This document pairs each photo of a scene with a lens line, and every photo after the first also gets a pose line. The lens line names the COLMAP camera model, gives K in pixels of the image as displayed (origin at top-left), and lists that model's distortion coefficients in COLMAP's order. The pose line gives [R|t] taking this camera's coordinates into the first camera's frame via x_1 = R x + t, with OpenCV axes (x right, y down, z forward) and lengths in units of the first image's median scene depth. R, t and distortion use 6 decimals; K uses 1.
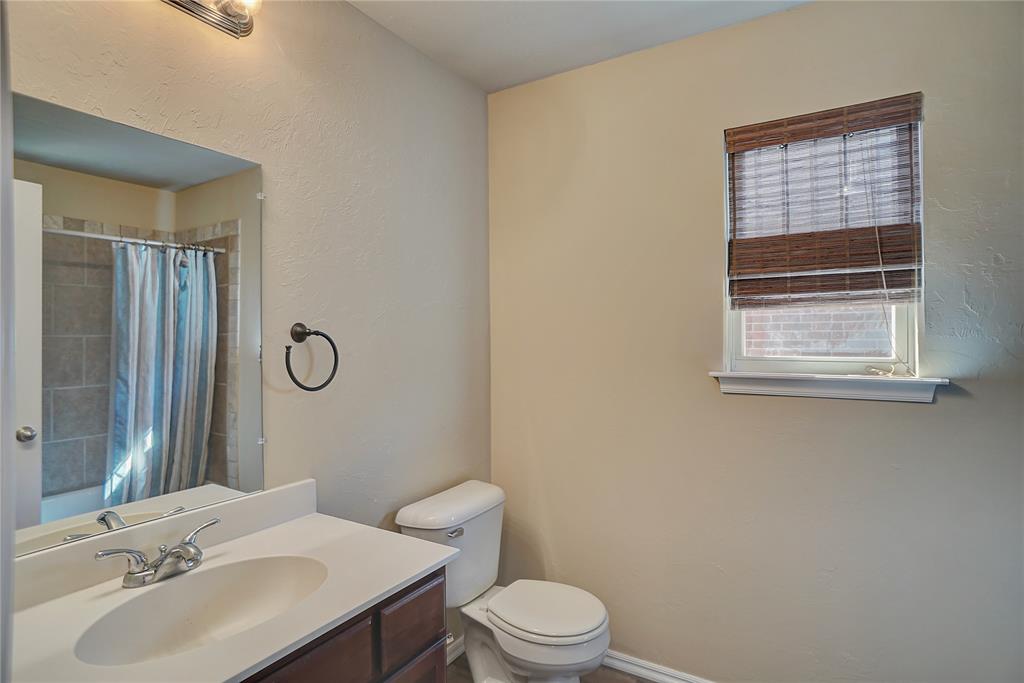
lens RADIAL K [[553.1, 0, 512.0], [0, 553.1, 341.5], [0, 0, 1]] dist [-0.040950, 0.000853]
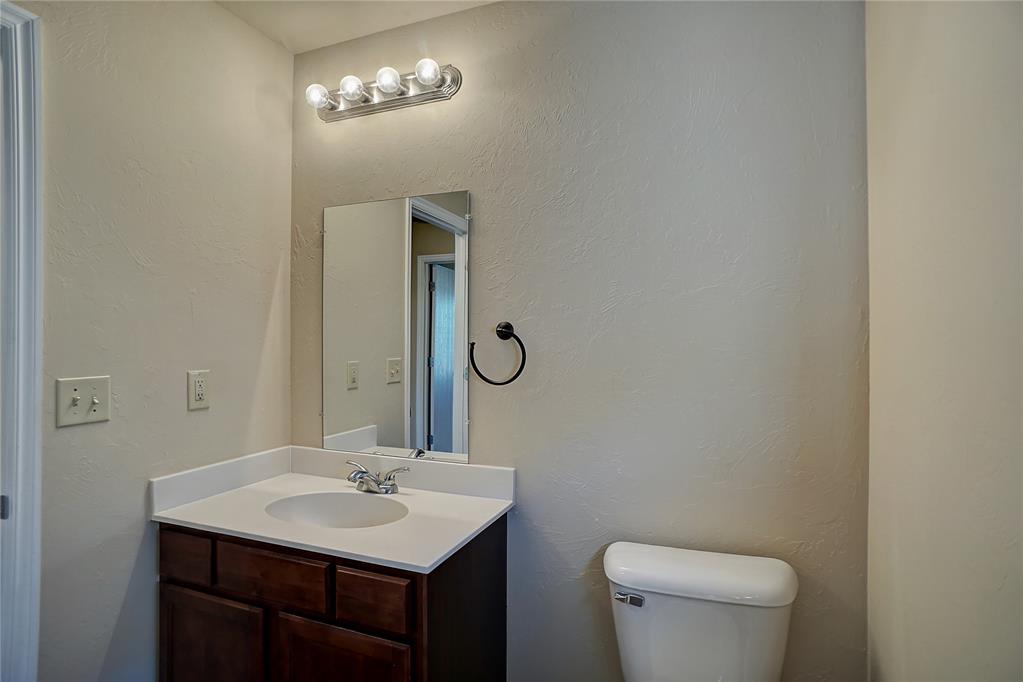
lens RADIAL K [[552.6, 0, 511.5], [0, 552.6, 341.0], [0, 0, 1]] dist [-0.040950, 0.000853]
pose [[0.141720, 0.007153, -0.989881, 0.723821], [-0.009245, 0.999940, 0.005902, -0.002321], [0.989864, 0.008315, 0.141777, 0.886284]]
